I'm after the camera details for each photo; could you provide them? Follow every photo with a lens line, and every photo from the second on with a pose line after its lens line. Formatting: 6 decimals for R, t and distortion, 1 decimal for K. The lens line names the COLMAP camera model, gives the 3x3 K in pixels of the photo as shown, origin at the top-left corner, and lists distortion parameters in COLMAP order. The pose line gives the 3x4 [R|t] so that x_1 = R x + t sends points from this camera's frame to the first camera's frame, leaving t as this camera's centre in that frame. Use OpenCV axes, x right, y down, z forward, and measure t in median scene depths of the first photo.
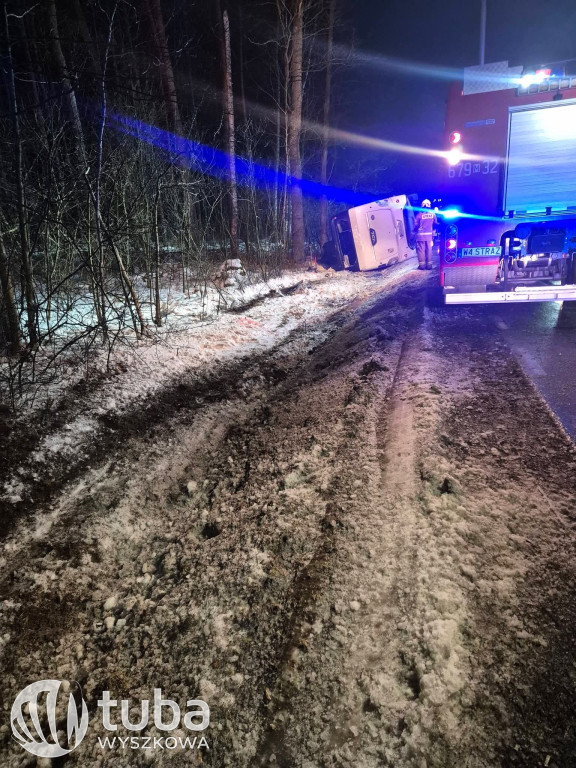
lens RADIAL K [[443.4, 0, 288.0], [0, 443.4, 384.0], [0, 0, 1]] dist [0.015879, -0.000024]
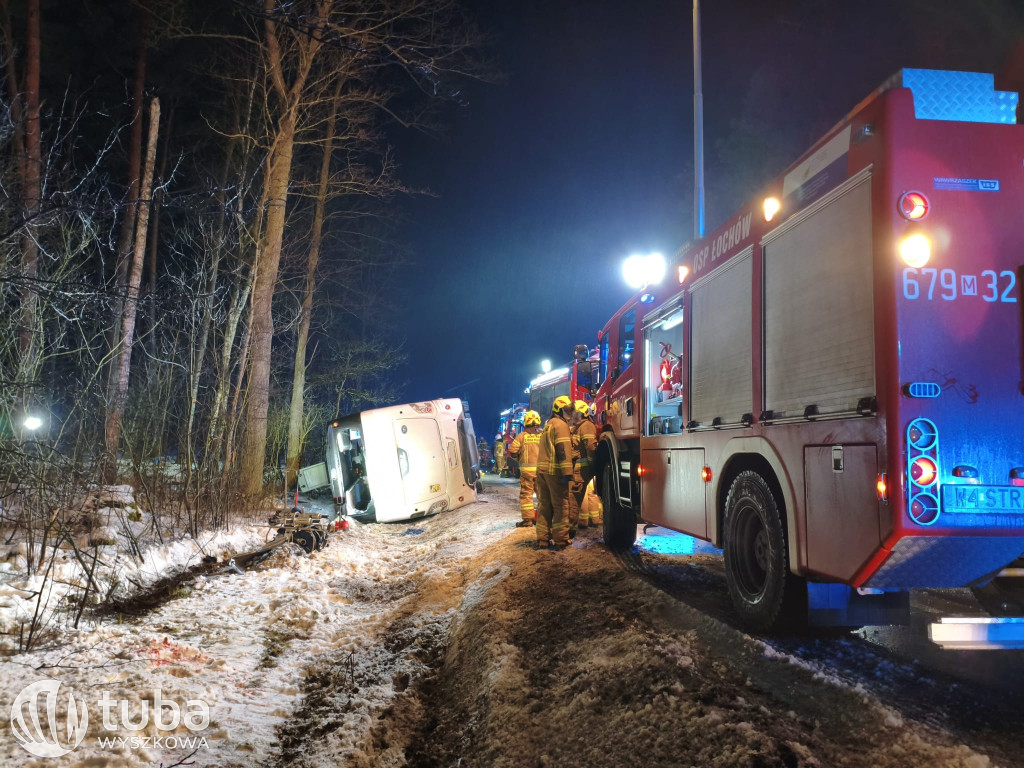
lens RADIAL K [[789.1, 0, 512.0], [0, 789.1, 384.0], [0, 0, 1]] dist [0.004962, -0.000140]
pose [[0.933126, 0.105930, 0.343591, -0.045135], [0.044217, 0.914553, -0.402042, -0.040871], [-0.356821, 0.390349, 0.848709, 0.162436]]
